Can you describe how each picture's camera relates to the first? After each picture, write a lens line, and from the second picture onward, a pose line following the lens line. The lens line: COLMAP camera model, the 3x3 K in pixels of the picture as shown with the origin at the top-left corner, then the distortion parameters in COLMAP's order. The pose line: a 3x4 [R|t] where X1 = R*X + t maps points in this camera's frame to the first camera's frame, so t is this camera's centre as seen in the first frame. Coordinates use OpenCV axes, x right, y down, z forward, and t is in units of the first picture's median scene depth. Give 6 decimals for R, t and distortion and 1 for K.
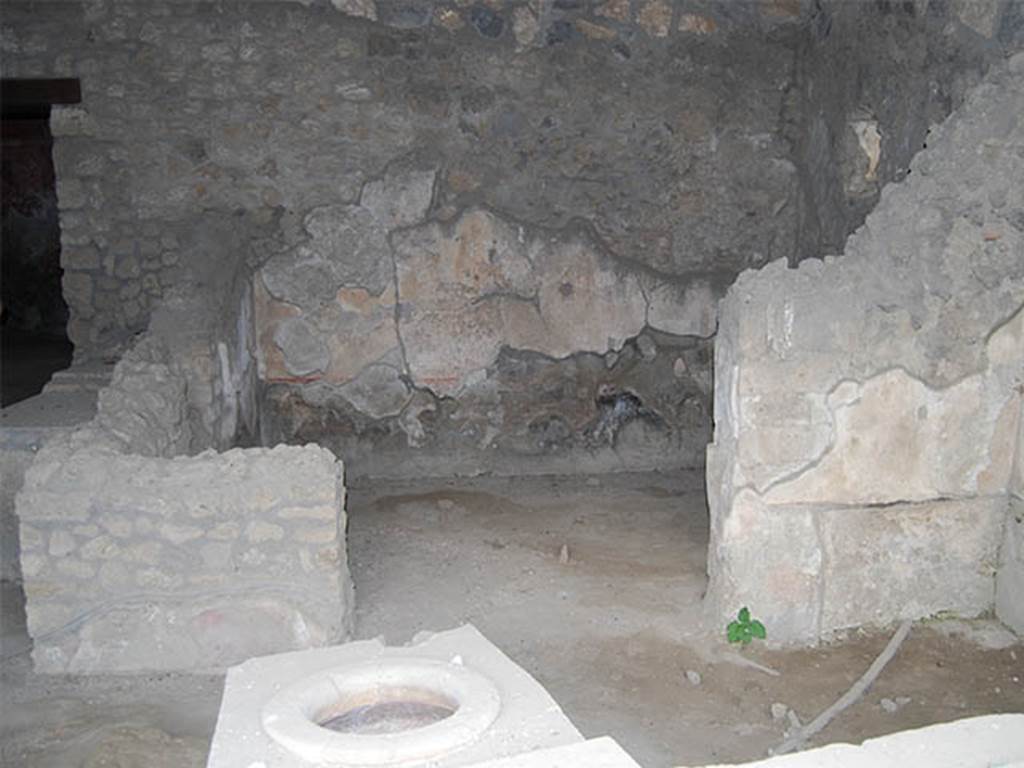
lens RADIAL K [[949.5, 0, 573.8], [0, 949.5, 424.4], [0, 0, 1]] dist [-0.109827, 0.067755]
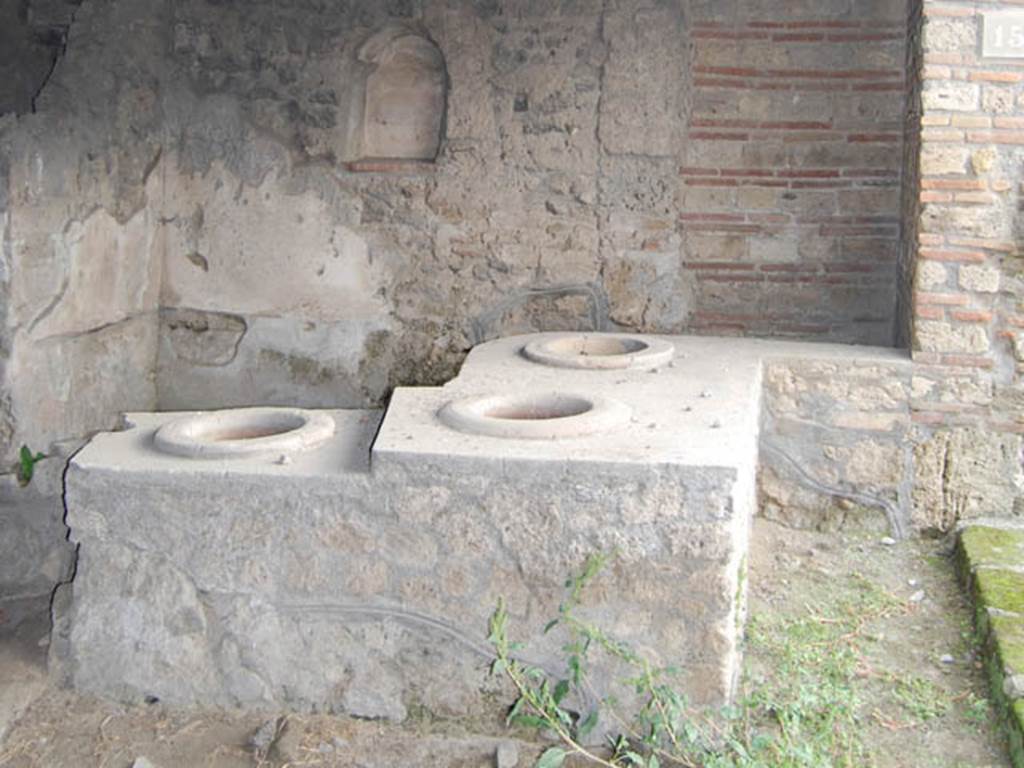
lens RADIAL K [[1214.8, 0, 511.9], [0, 1214.8, 221.0], [0, 0, 1]] dist [-0.115316, 0.023773]
pose [[0.354914, -0.057897, 0.933104, -0.502726], [0.159827, 0.987145, 0.000458, 0.021755], [-0.921136, 0.148973, 0.359605, 0.000625]]
